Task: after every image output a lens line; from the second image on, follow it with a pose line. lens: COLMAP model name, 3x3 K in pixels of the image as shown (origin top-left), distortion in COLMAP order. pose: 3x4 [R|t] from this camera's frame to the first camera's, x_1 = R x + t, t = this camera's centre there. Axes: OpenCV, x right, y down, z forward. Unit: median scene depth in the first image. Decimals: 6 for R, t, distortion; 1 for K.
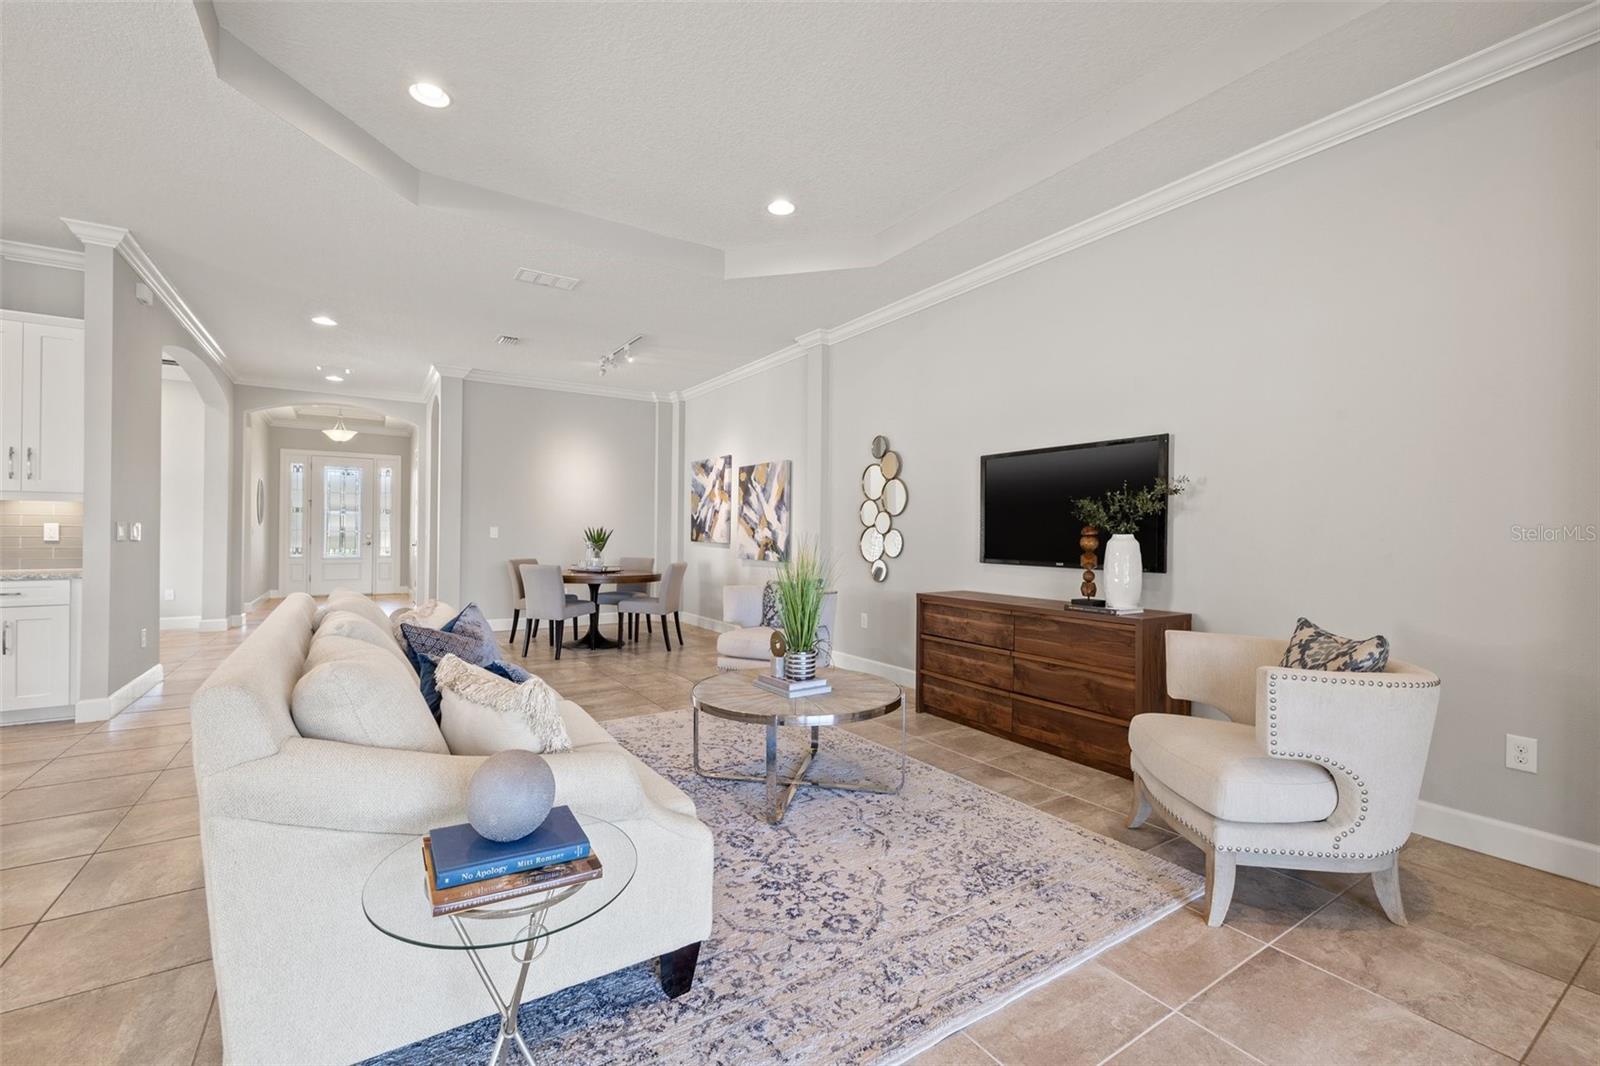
lens RADIAL K [[670.1, 0, 792.2], [0, 670.1, 528.0], [0, 0, 1]] dist [0.000631, -0.000218]
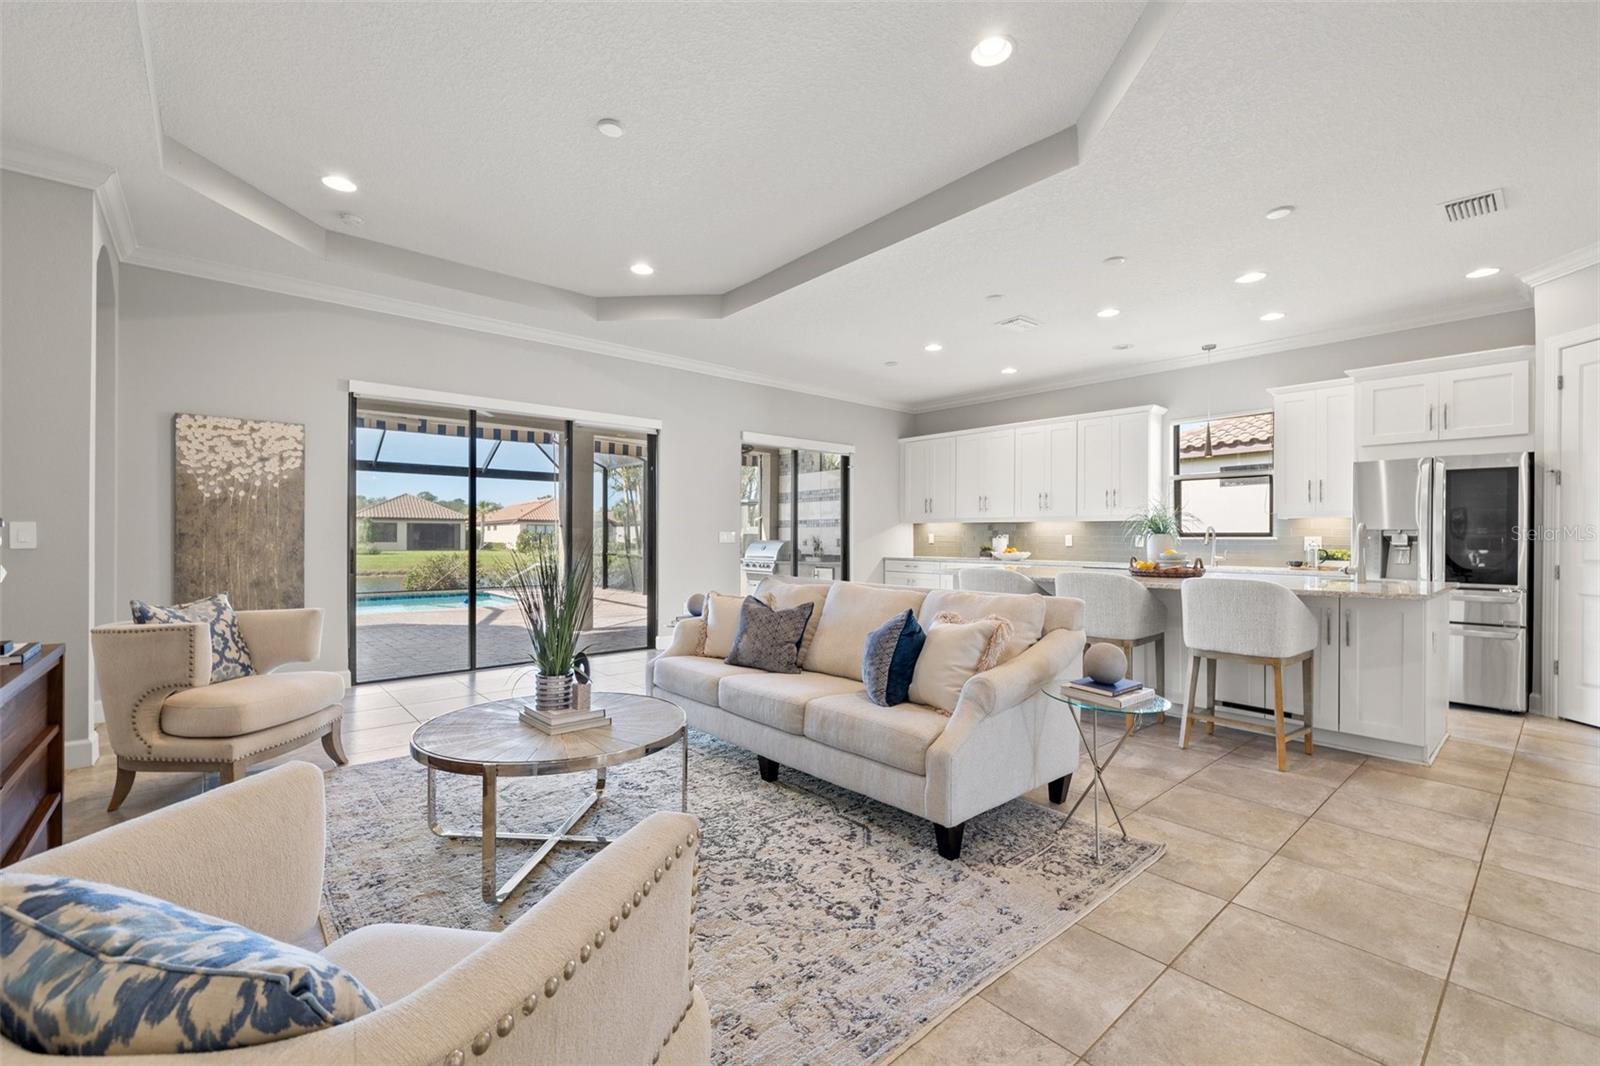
lens RADIAL K [[673.6, 0, 792.7], [0, 673.6, 537.3], [0, 0, 1]] dist [0.001734, -0.000051]
pose [[-0.990252, -0.013316, -0.138649, -0.093960], [-0.012451, 0.999897, -0.007108, 0.008918], [0.138729, -0.005312, -0.990316, 1.089010]]
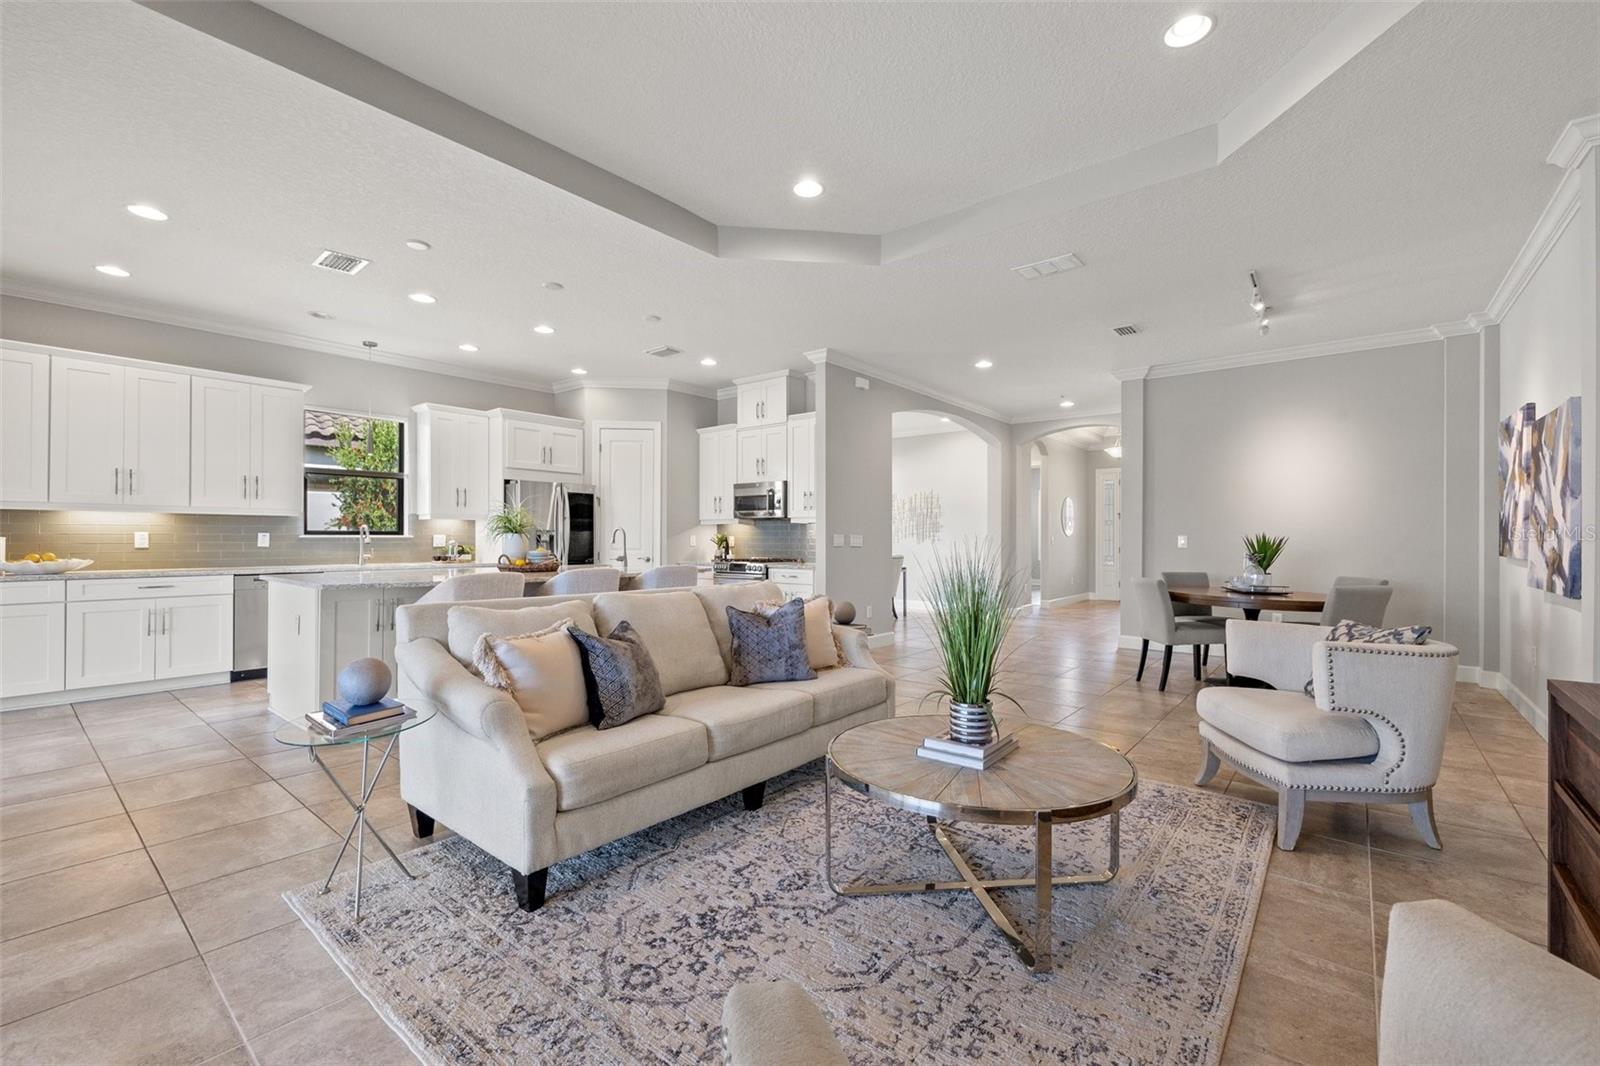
lens RADIAL K [[673.6, 0, 796.7], [0, 673.6, 533.5], [0, 0, 1]] dist [-0.000550, 0.000695]
pose [[0.303253, -0.013727, -0.952811, 0.375901], [0.005300, 0.999905, -0.012719, 0.006881], [0.952895, -0.001193, 0.303297, 0.351851]]
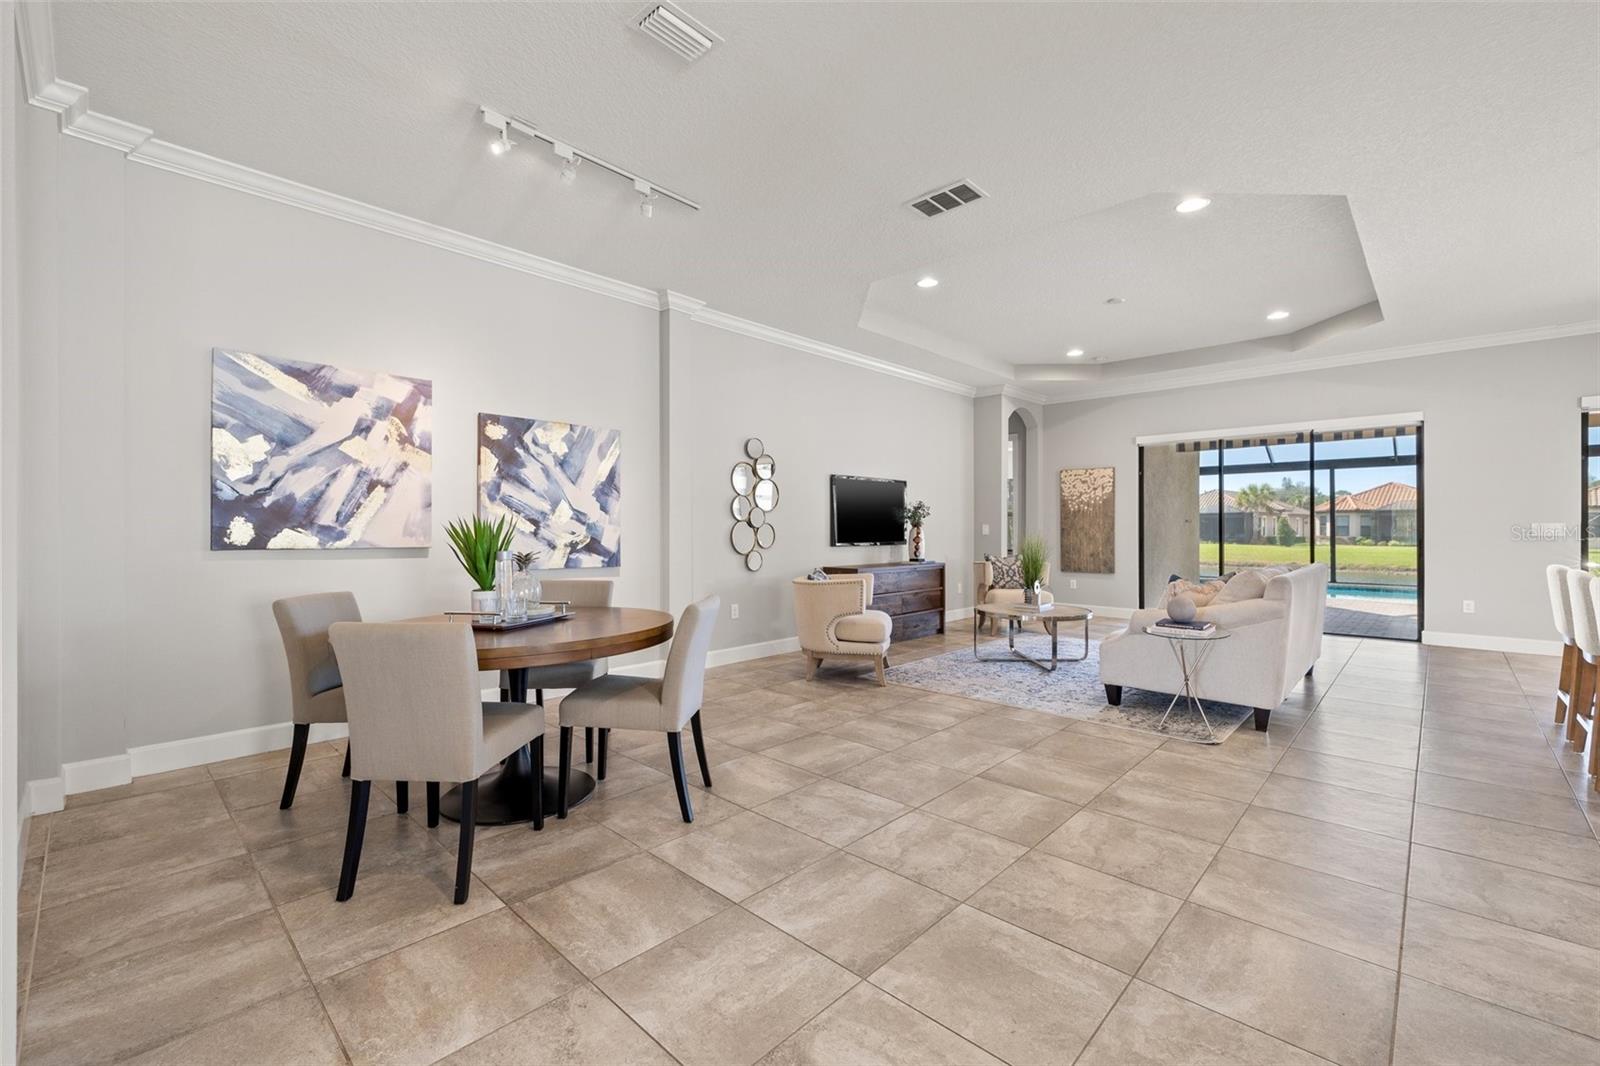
lens RADIAL K [[670.1, 0, 792.2], [0, 670.1, 528.0], [0, 0, 1]] dist [0.000631, -0.000218]
pose [[-0.230518, -0.007280, 0.973041, -0.983400], [-0.008767, 0.999947, 0.005404, 0.002933], [-0.973029, -0.007285, -0.230570, 1.228595]]
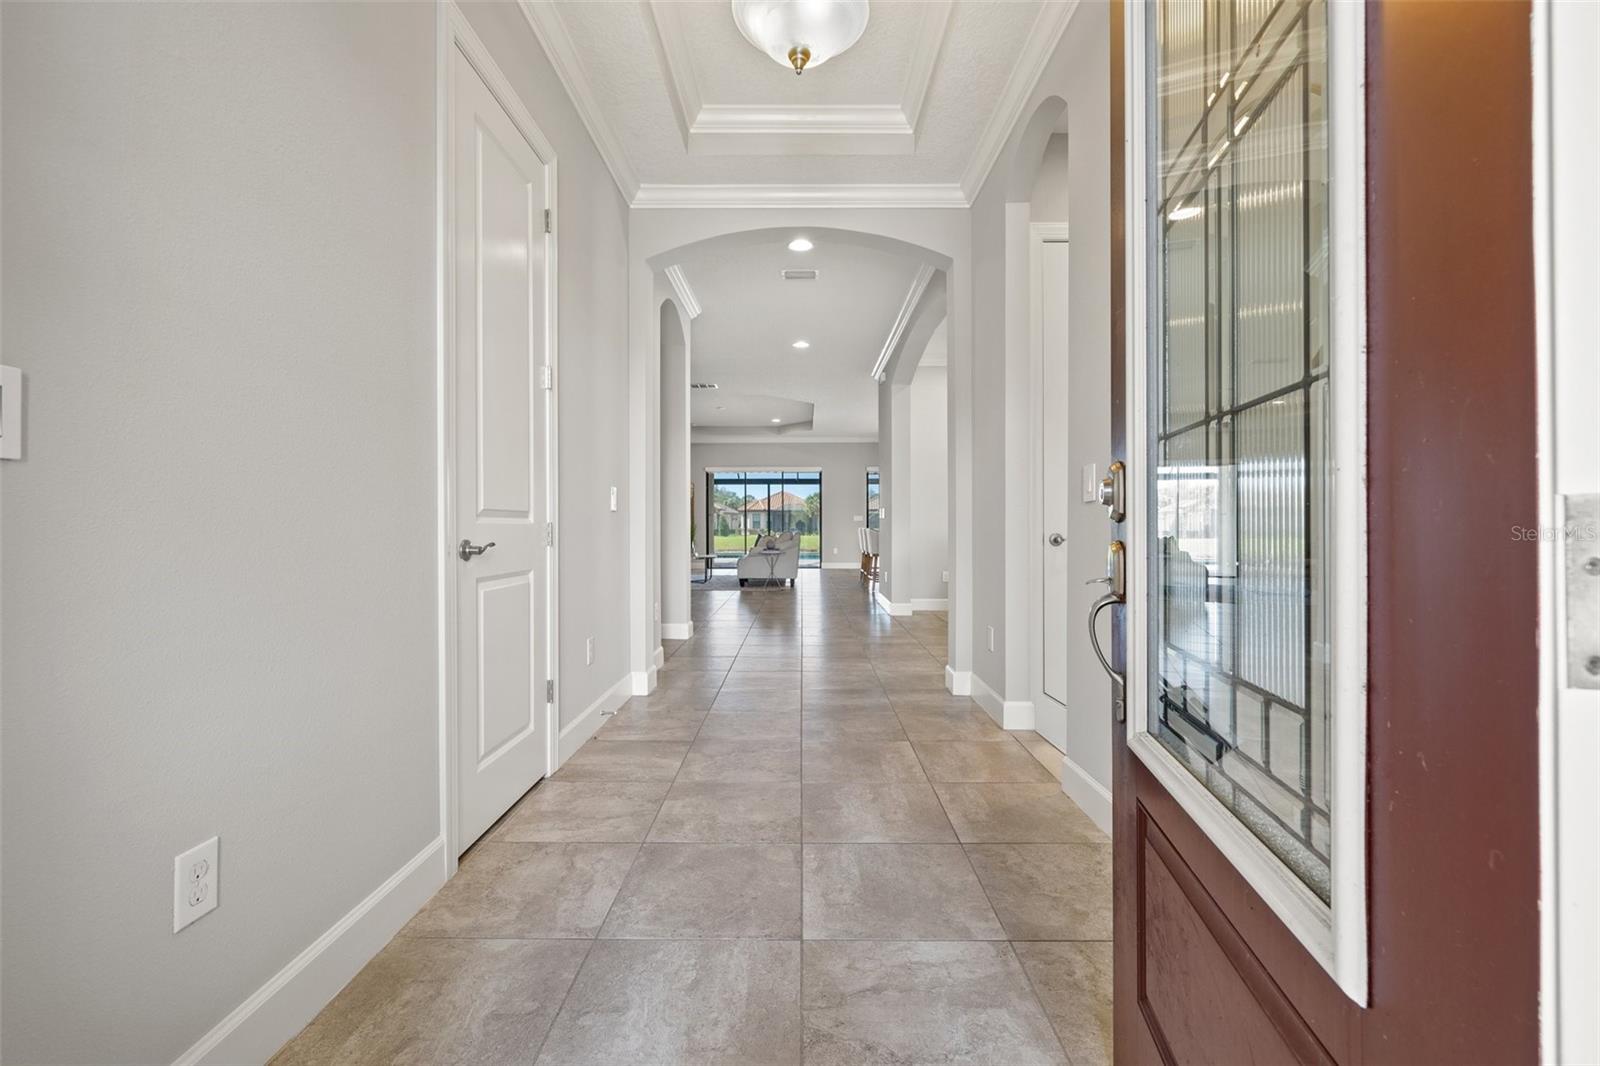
lens RADIAL K [[670.1, 0, 792.2], [0, 670.1, 528.0], [0, 0, 1]] dist [0.000631, -0.000218]
pose [[-0.833363, -0.009877, 0.552637, -1.526546], [-0.008917, 0.999950, 0.004424, 0.031563], [-0.552653, -0.001241, -0.833410, 2.269260]]
